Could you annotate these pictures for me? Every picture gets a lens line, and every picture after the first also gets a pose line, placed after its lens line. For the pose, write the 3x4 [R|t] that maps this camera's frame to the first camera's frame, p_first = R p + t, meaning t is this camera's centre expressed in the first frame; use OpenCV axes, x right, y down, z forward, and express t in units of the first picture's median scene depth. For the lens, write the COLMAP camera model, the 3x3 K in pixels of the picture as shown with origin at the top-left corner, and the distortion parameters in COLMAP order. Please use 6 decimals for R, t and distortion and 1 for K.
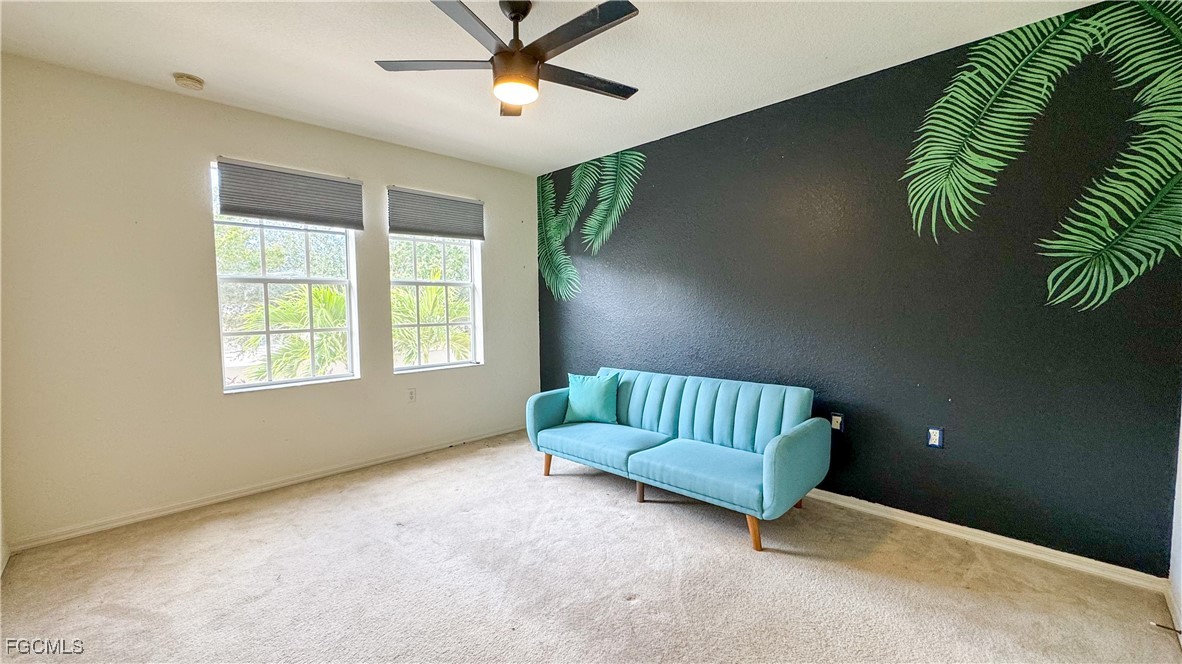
lens RADIAL K [[467.5, 0, 595.8], [0, 467.5, 330.2], [0, 0, 1]] dist [-0.002489, -0.000120]
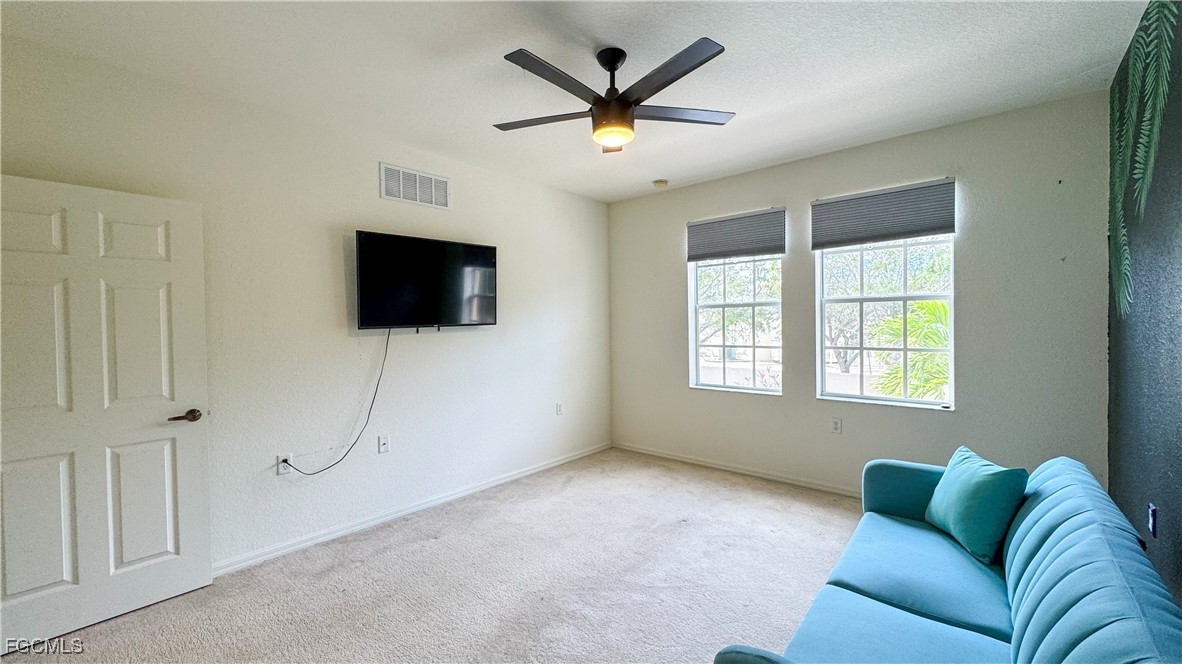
lens RADIAL K [[467.5, 0, 595.8], [0, 467.5, 330.2], [0, 0, 1]] dist [-0.002489, -0.000120]
pose [[0.063060, 0.018918, -0.997830, 0.552591], [-0.048283, 0.998707, 0.015884, -0.042060], [0.996841, 0.047177, 0.063892, 0.560373]]
